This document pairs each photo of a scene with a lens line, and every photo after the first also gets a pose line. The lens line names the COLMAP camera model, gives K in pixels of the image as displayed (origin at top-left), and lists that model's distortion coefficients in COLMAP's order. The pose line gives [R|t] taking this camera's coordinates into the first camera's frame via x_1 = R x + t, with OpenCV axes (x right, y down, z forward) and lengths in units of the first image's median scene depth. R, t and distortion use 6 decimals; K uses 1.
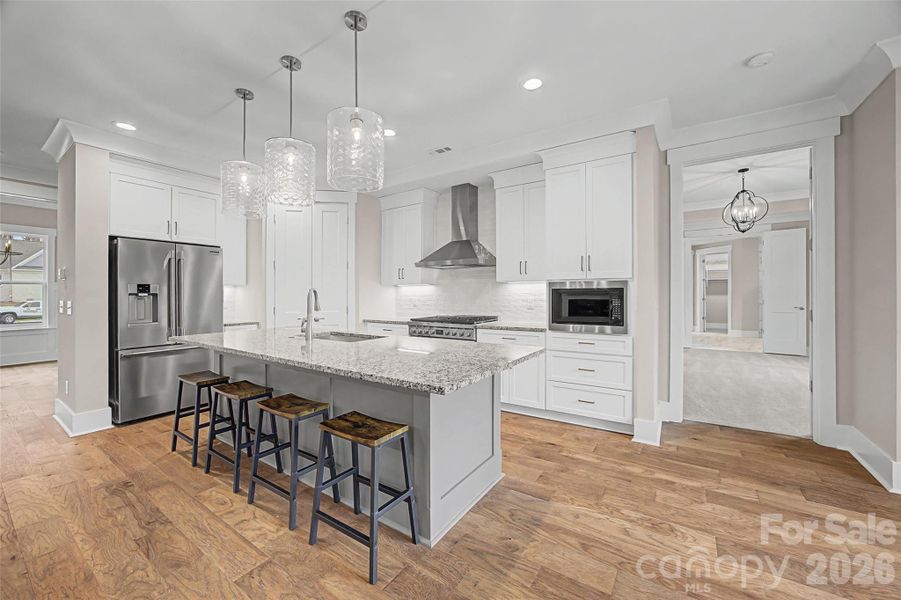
lens RADIAL K [[348.4, 0, 449.2], [0, 348.4, 294.9], [0, 0, 1]] dist [-0.000842, -0.000047]
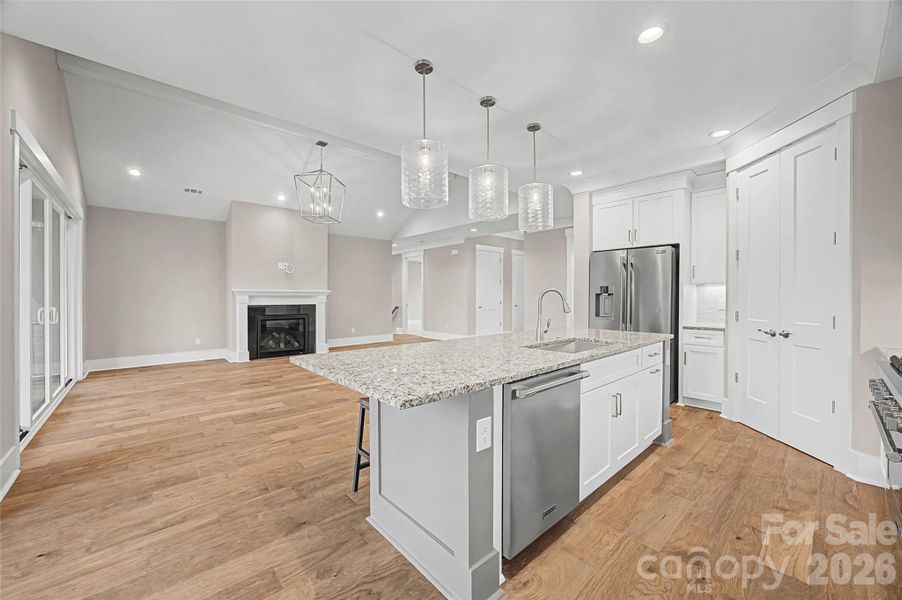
lens RADIAL K [[348.8, 0, 450.4], [0, 348.8, 296.9], [0, 0, 1]] dist [-0.000842, -0.000047]
pose [[-0.240848, 0.009515, -0.970516, 0.995426], [-0.002622, 0.999942, 0.010454, -0.009333], [0.970559, 0.005063, -0.240809, 1.563082]]
